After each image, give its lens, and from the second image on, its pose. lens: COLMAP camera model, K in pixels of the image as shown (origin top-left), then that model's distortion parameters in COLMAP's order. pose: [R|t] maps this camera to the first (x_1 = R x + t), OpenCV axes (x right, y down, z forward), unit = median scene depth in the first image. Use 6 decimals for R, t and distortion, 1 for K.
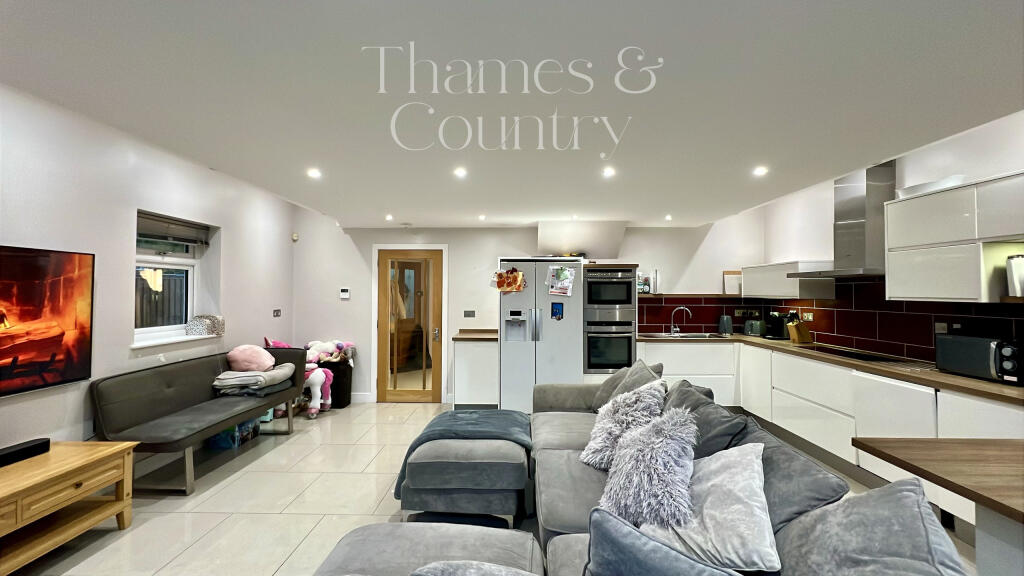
lens RADIAL K [[411.6, 0, 511.1], [0, 411.6, 284.7], [0, 0, 1]] dist [-0.002200, 0.001022]
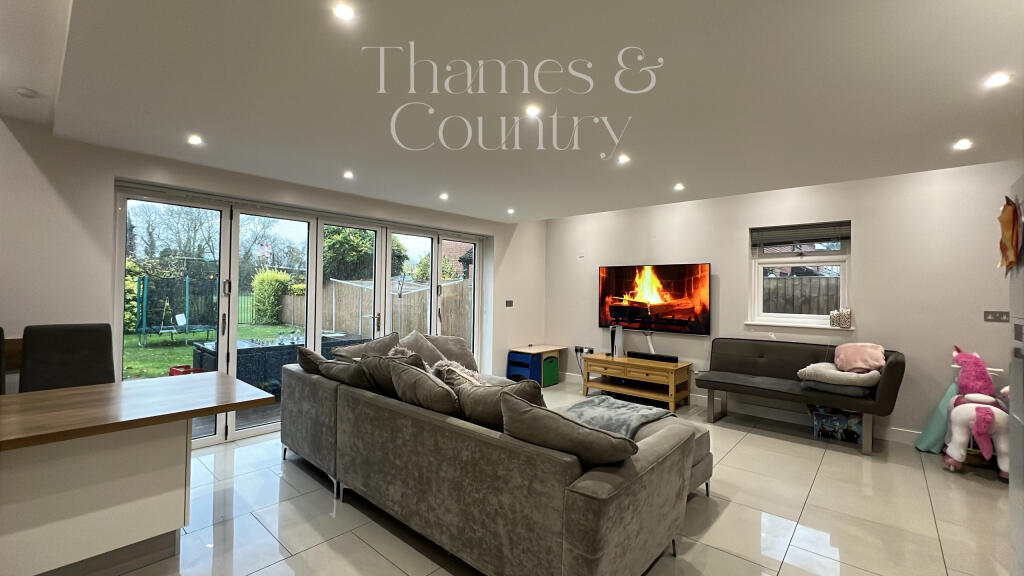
lens RADIAL K [[422.8, 0, 505.5], [0, 422.8, 288.0], [0, 0, 1]] dist [-0.001872, 0.000022]
pose [[-0.657298, -0.018504, -0.753403, 0.529210], [-0.002844, 0.999752, -0.022073, 0.042911], [0.753625, -0.012366, -0.657188, 0.916048]]
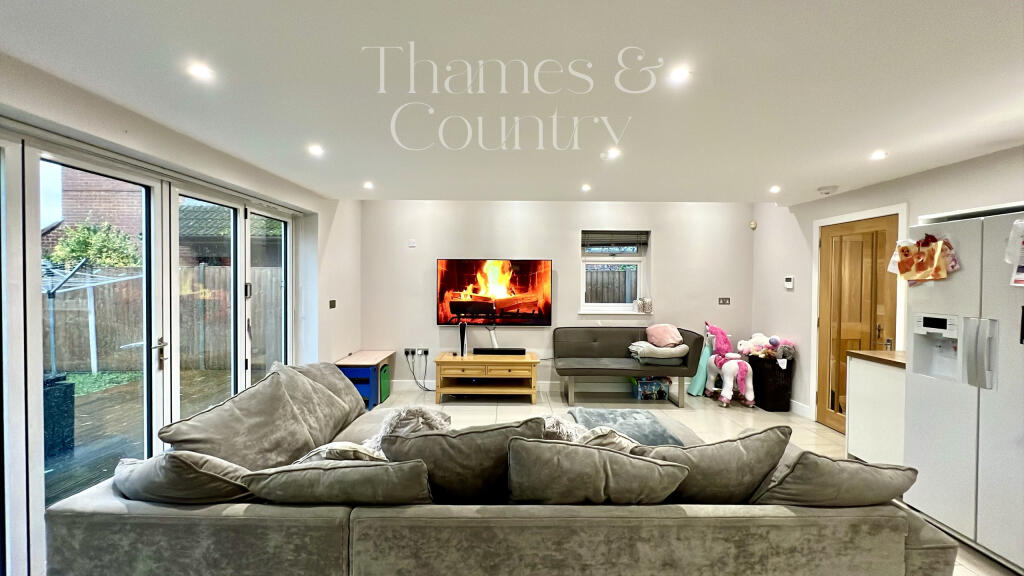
lens RADIAL K [[411.6, 0, 507.5], [0, 411.6, 285.3], [0, 0, 1]] dist [-0.002200, 0.001022]
pose [[0.014993, 0.011581, -0.999821, 0.513957], [0.011949, 0.999859, 0.011761, 0.010769], [0.999816, -0.012123, 0.014852, 0.465661]]
